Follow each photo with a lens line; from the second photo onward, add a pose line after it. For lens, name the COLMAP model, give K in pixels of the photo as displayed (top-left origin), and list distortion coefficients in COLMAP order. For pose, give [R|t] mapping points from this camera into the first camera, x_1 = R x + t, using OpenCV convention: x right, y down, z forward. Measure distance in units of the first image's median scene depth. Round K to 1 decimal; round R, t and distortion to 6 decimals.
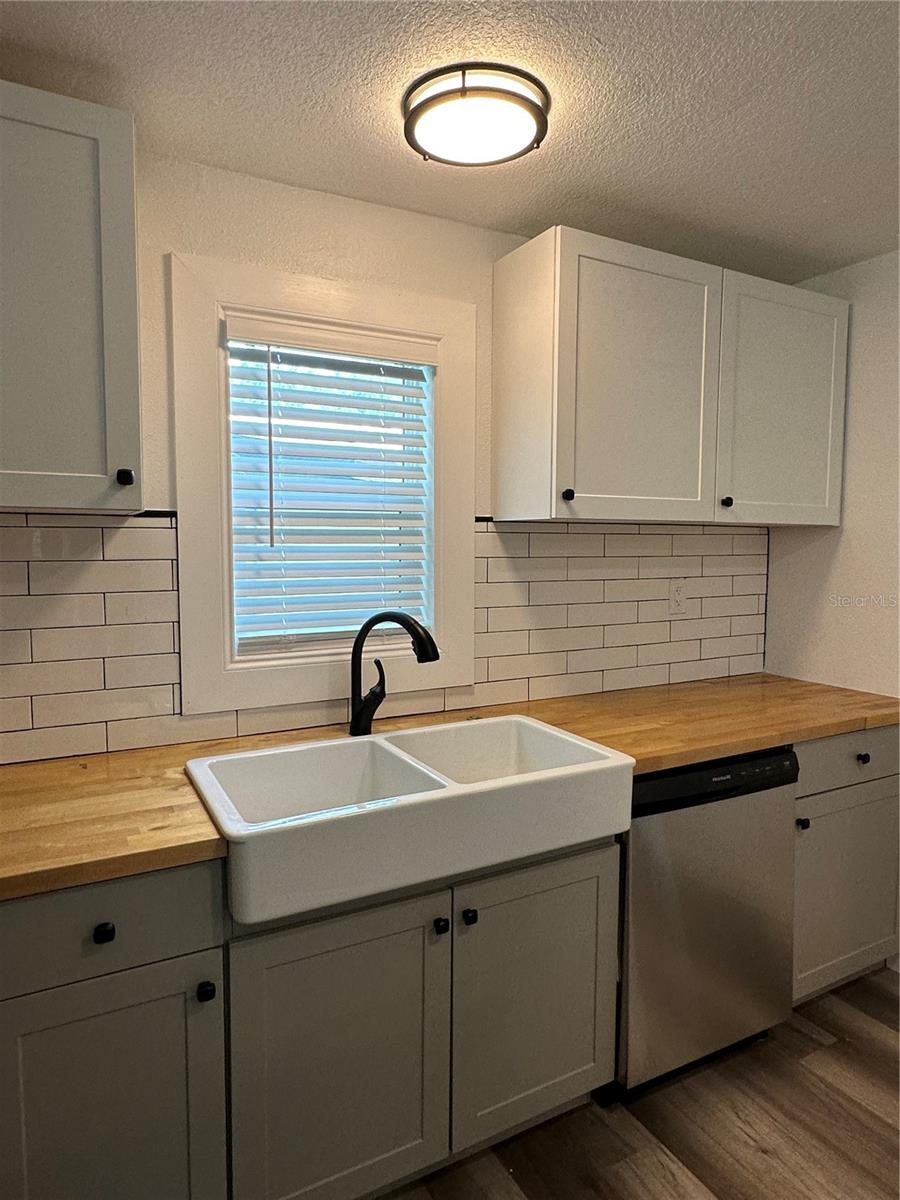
lens RADIAL K [[734.5, 0, 450.9], [0, 734.5, 597.4], [0, 0, 1]] dist [0.001322, -0.005610]
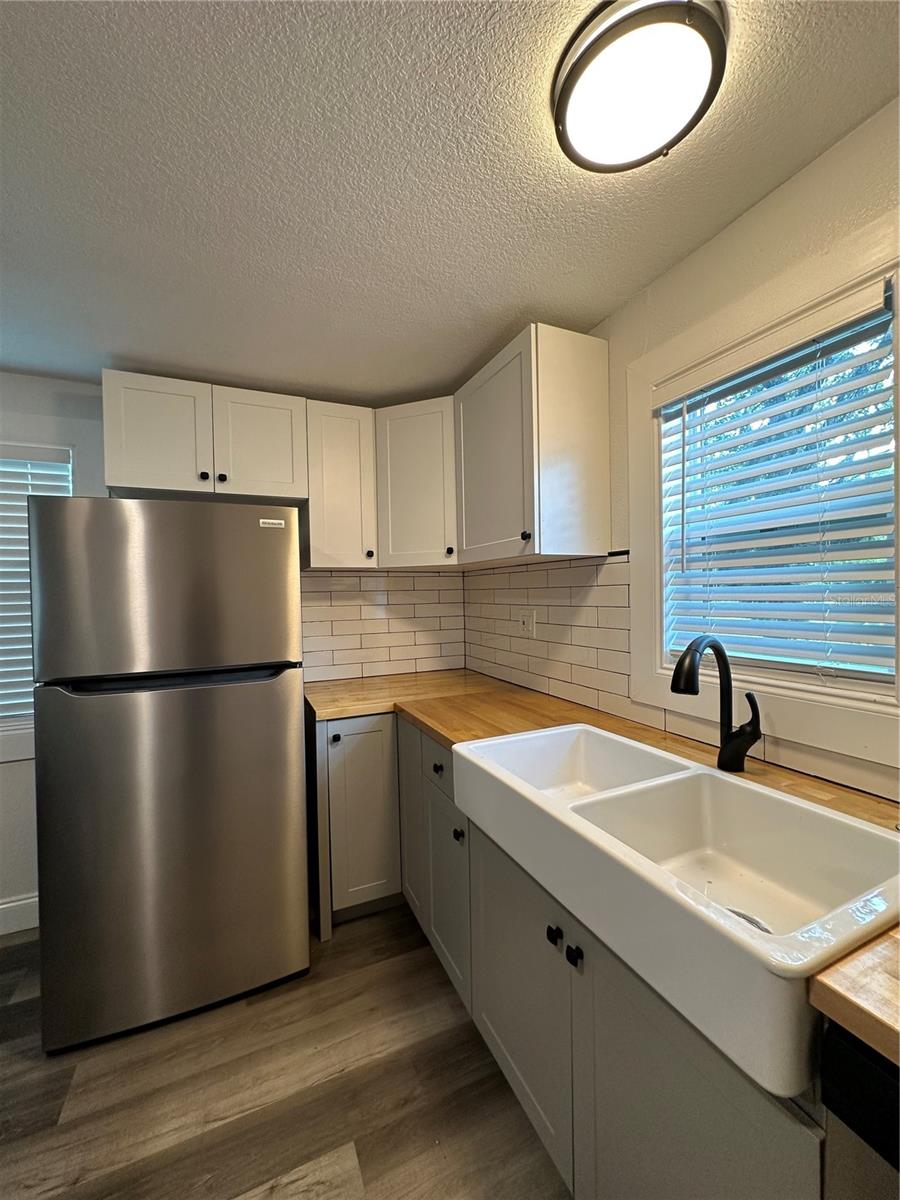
lens RADIAL K [[479.9, 0, 446.6], [0, 479.9, 598.2], [0, 0, 1]] dist [-0.003910, 0.001100]
pose [[-0.076550, 0.004499, -0.997056, 0.520993], [-0.061783, 0.998047, 0.009247, -0.012794], [0.995150, 0.062309, -0.076123, 0.688274]]
